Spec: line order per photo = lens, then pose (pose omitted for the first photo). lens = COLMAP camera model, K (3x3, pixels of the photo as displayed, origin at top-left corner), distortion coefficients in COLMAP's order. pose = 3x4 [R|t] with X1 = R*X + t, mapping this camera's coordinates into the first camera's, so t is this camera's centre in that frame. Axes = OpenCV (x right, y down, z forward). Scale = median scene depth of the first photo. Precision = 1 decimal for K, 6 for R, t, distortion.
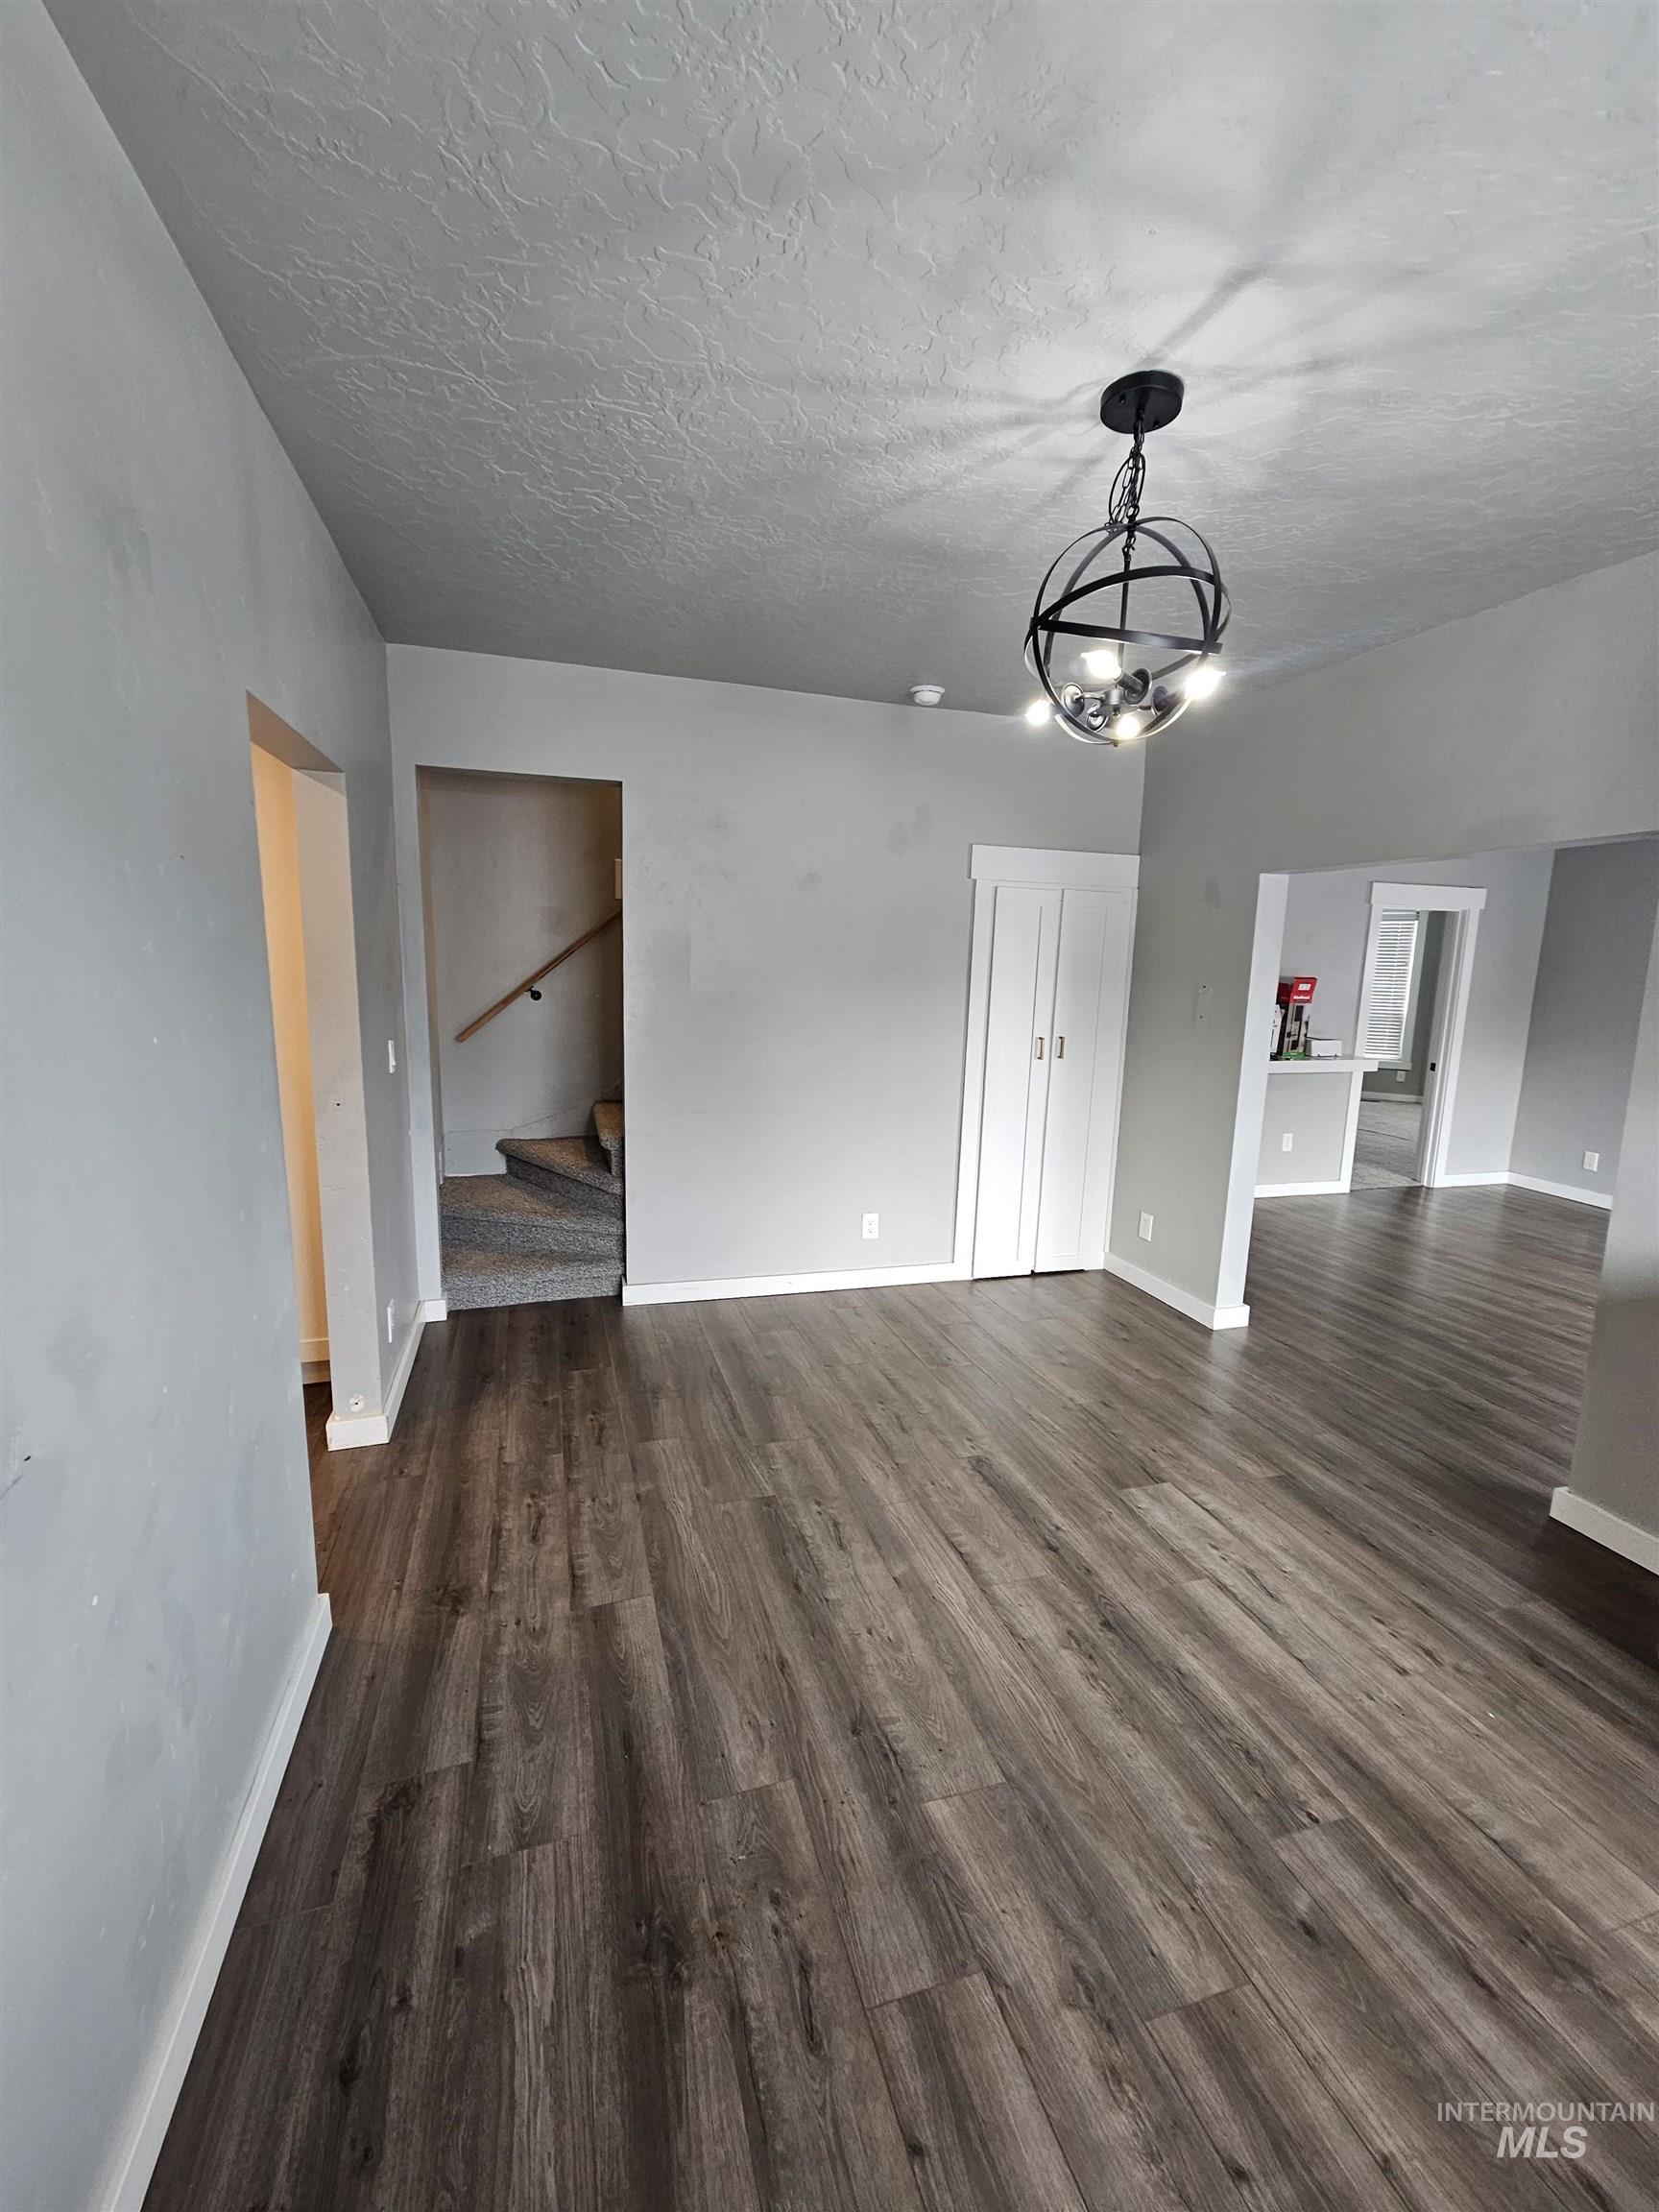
lens RADIAL K [[894.1, 0, 817.8], [0, 894.1, 1105.8], [0, 0, 1]] dist [-0.000939, 0.000004]
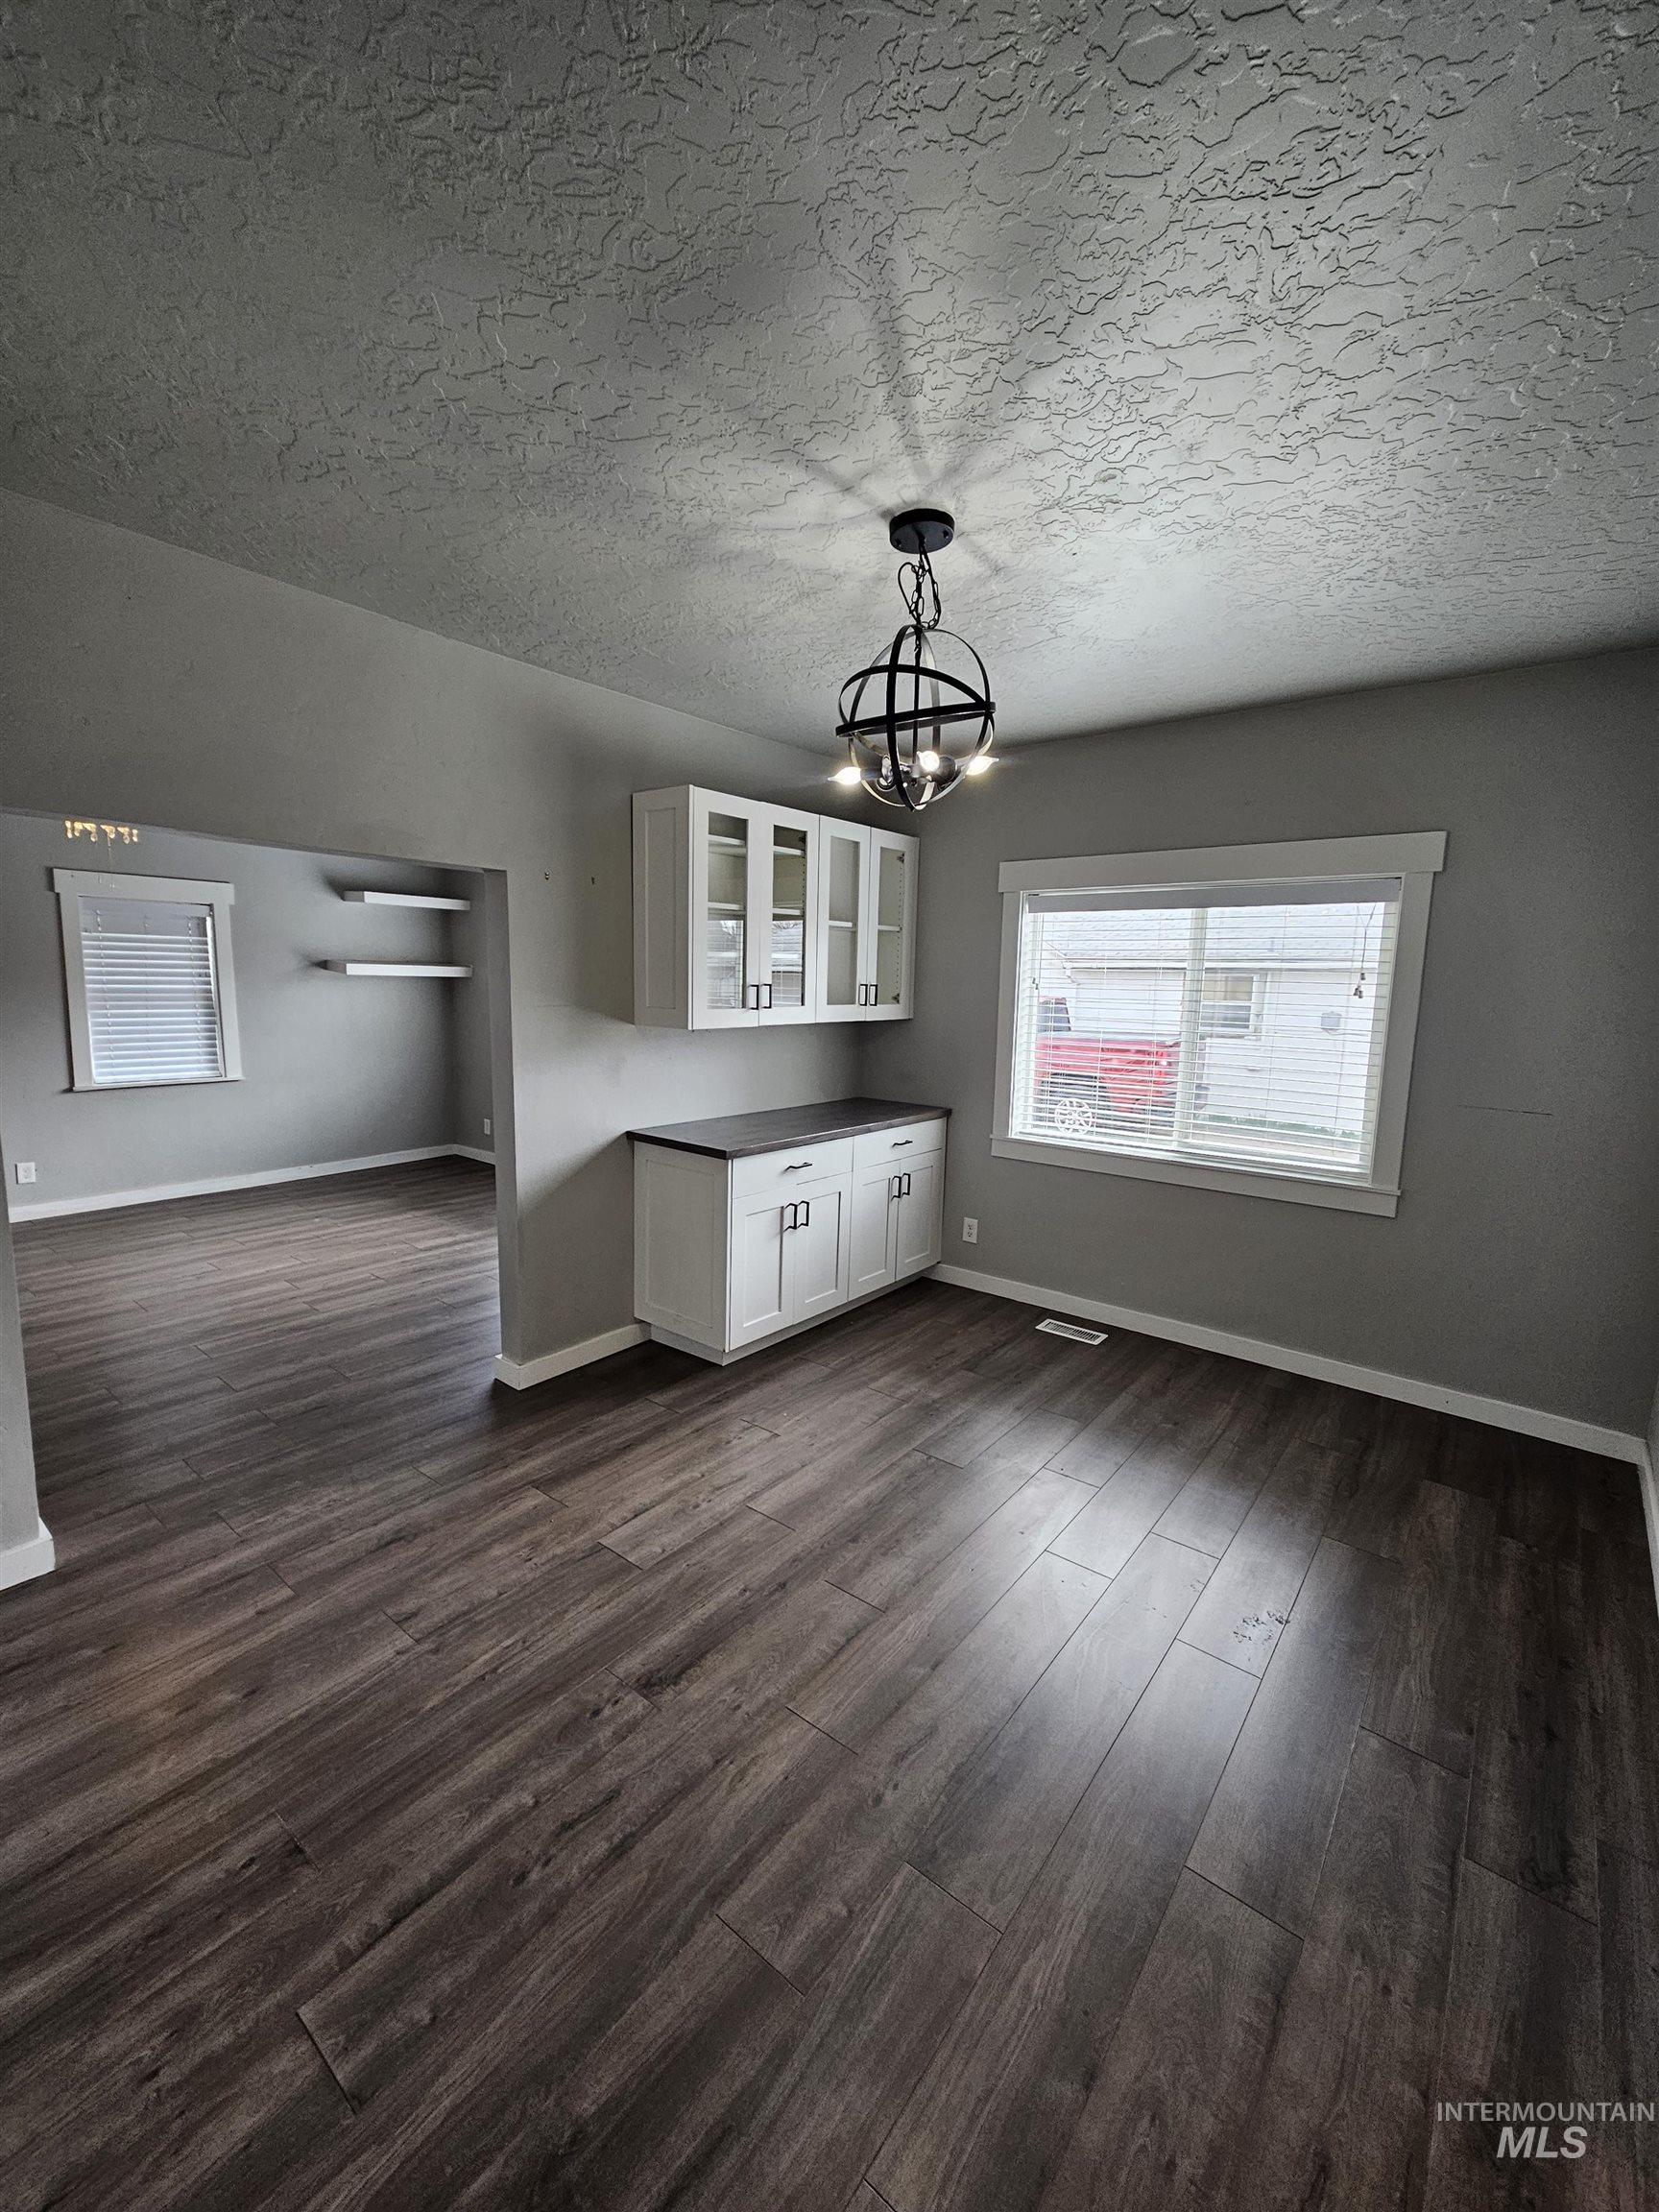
lens RADIAL K [[894.1, 0, 815.5], [0, 894.1, 1106.5], [0, 0, 1]] dist [-0.000939, 0.000004]
pose [[-0.555913, -0.152042, 0.817217, -0.452408], [0.097217, 0.964491, 0.245574, -0.234135], [-0.825536, 0.215965, -0.521392, 1.297876]]
